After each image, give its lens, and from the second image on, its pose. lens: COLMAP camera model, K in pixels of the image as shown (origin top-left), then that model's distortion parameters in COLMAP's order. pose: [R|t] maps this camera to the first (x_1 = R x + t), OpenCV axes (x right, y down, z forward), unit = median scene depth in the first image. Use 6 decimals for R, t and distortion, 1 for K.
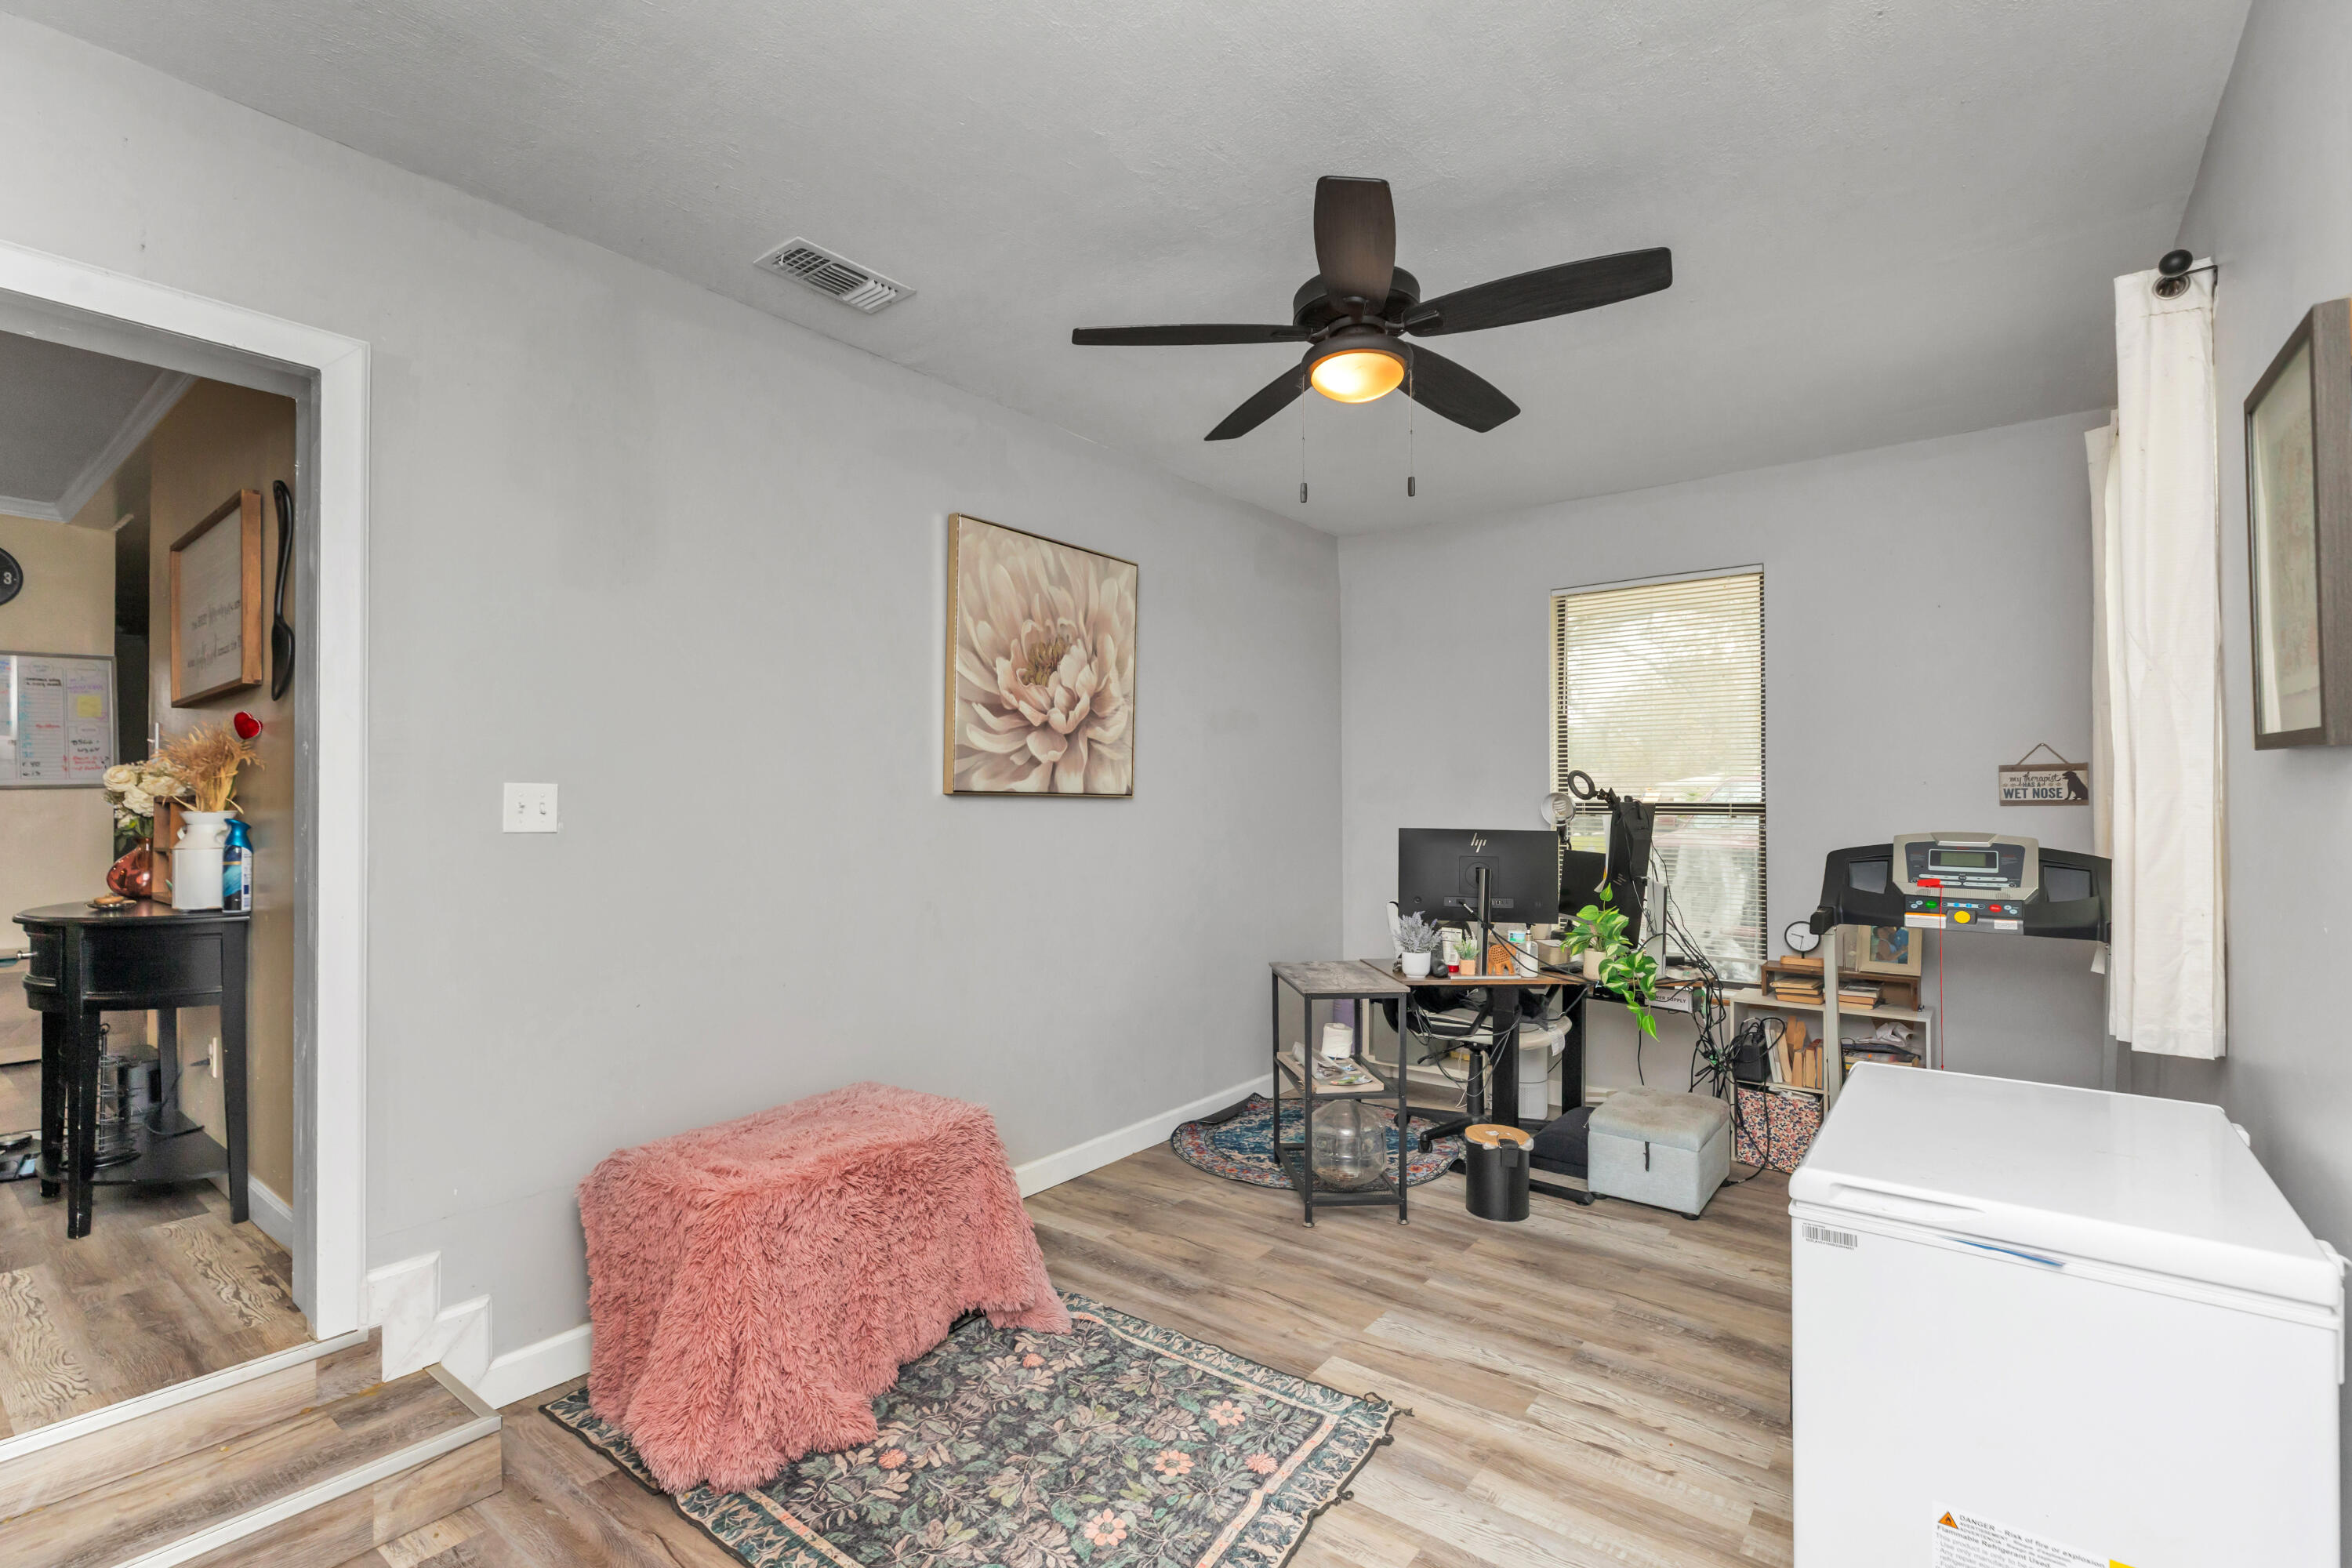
lens RADIAL K [[1079.3, 0, 1168.2], [0, 1079.3, 788.6], [0, 0, 1]] dist [0.002078, -0.000235]
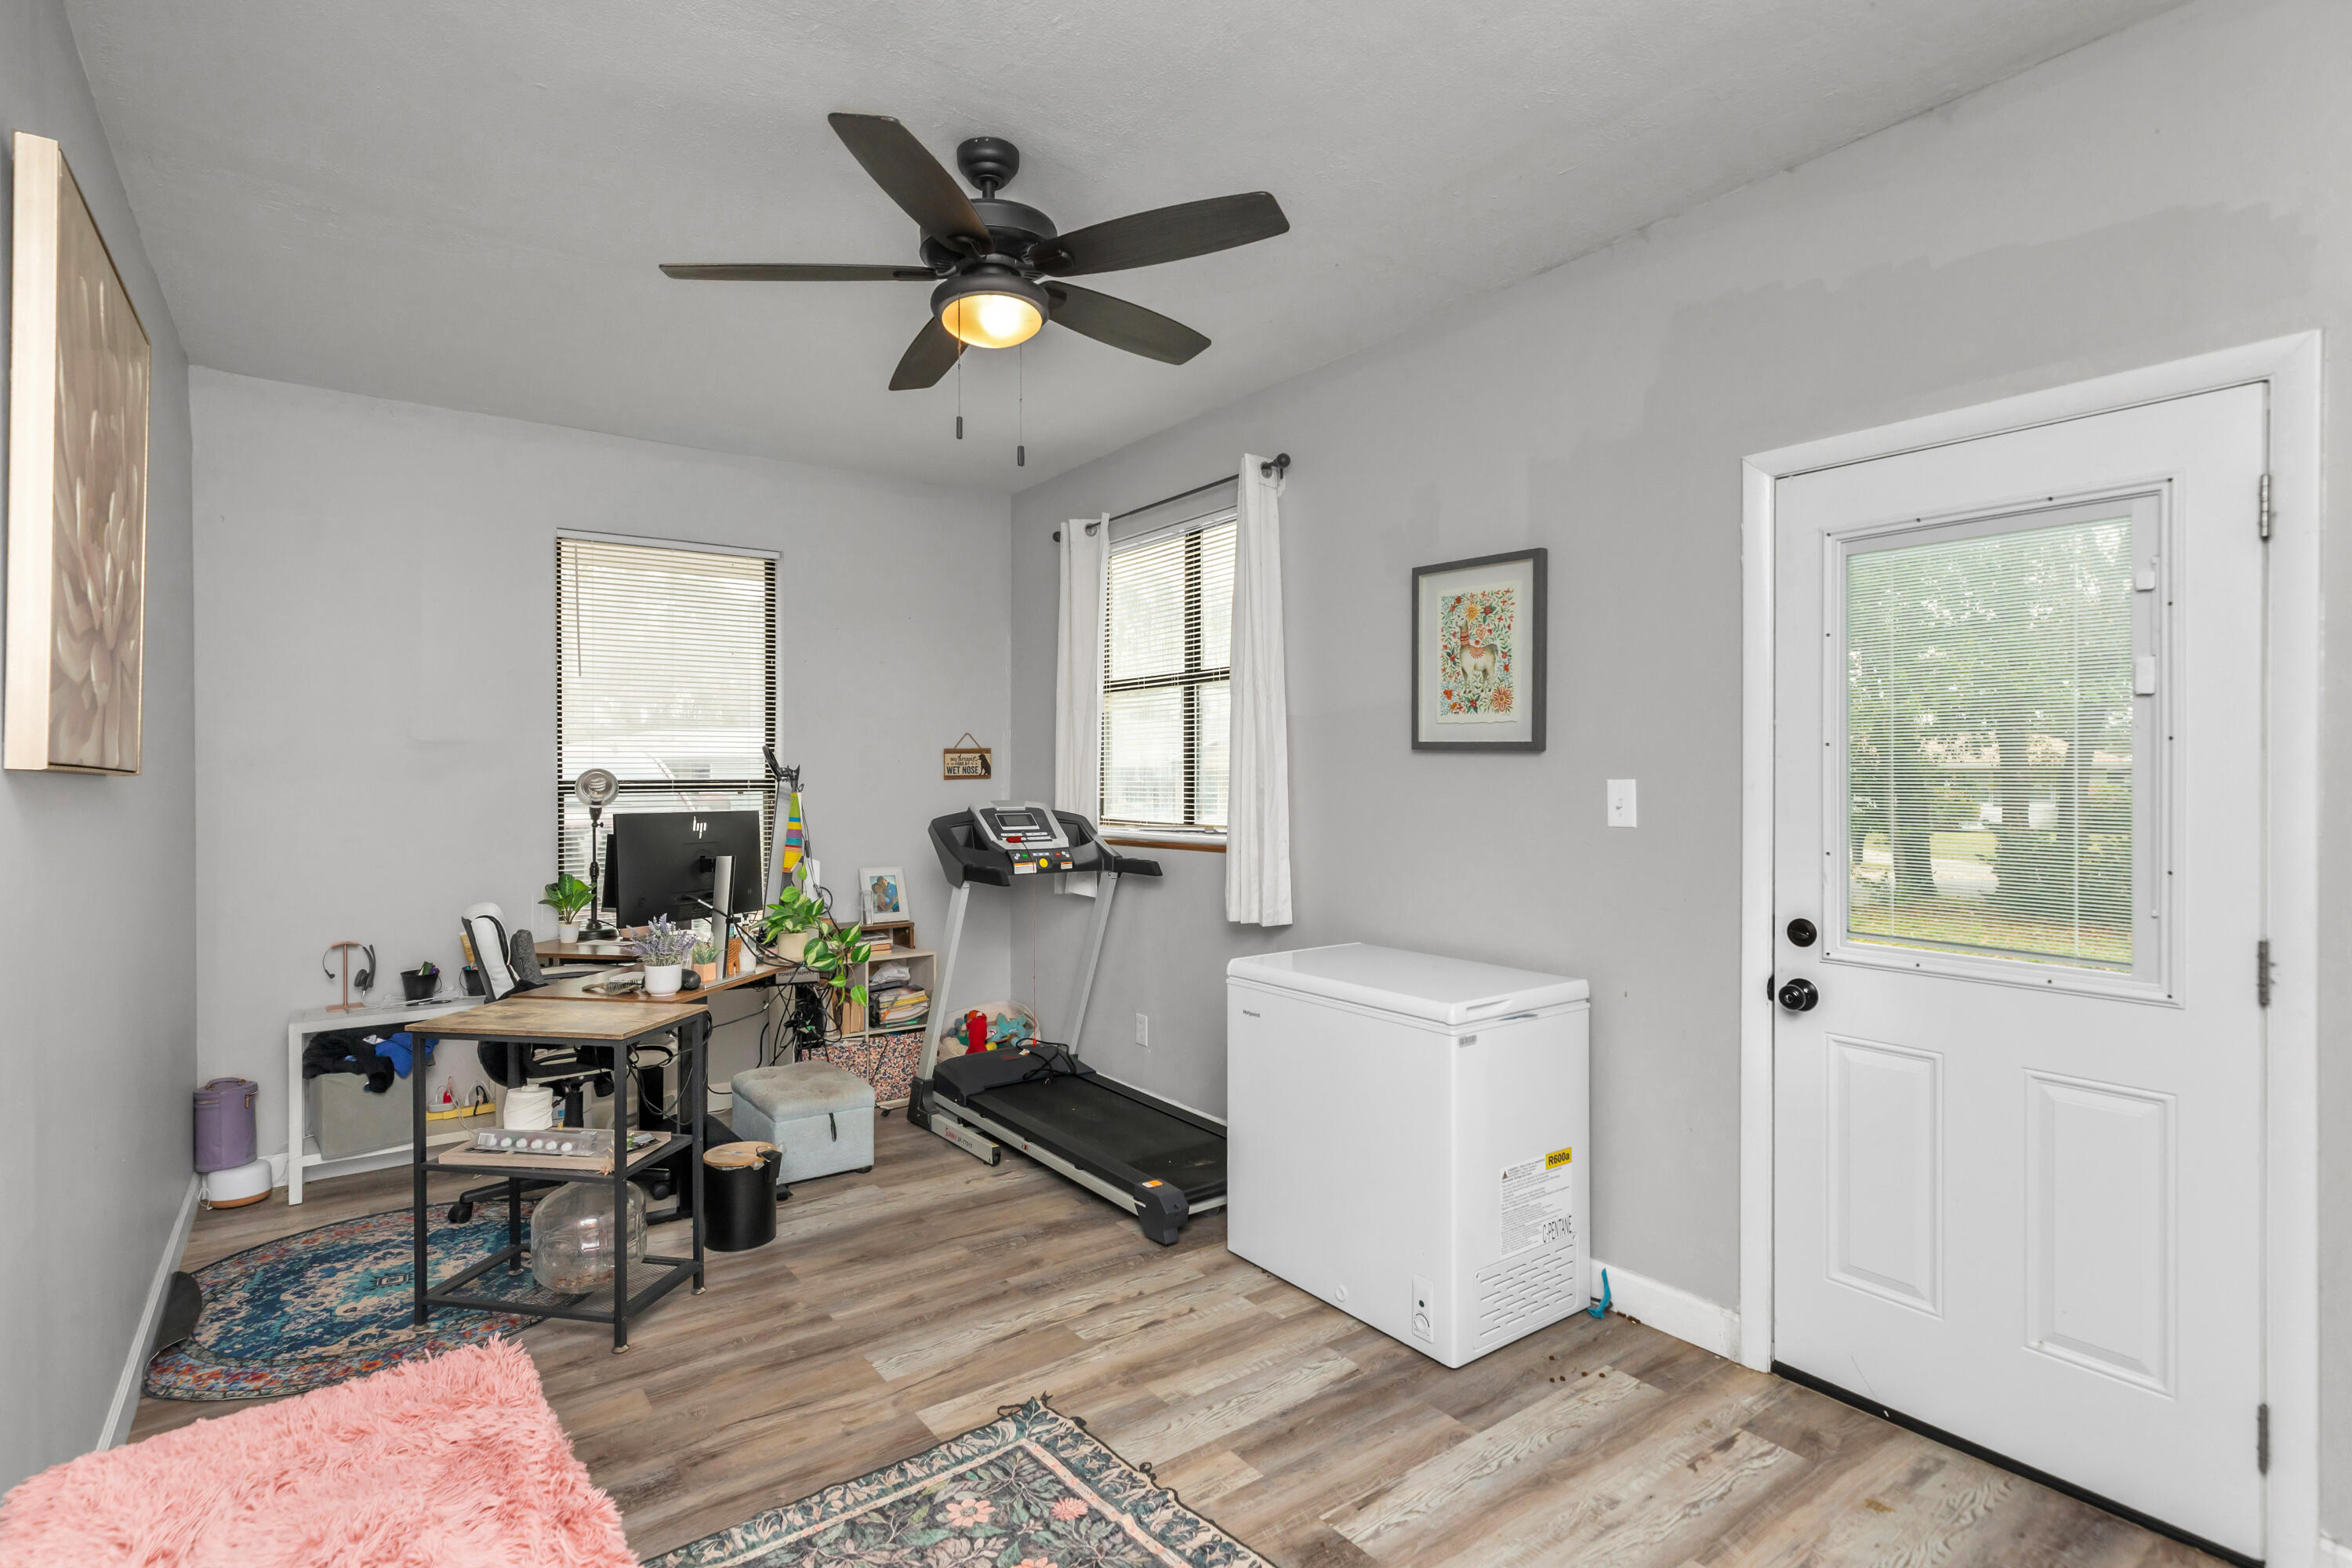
lens RADIAL K [[1122.7, 0, 1176.9], [0, 1122.7, 771.8], [0, 0, 1]] dist [0.004538, 0.000457]
pose [[0.277427, -0.001105, 0.960746, -0.606150], [-0.006342, 0.999975, 0.002981, 0.000914], [-0.960726, -0.006920, 0.277413, 0.498223]]
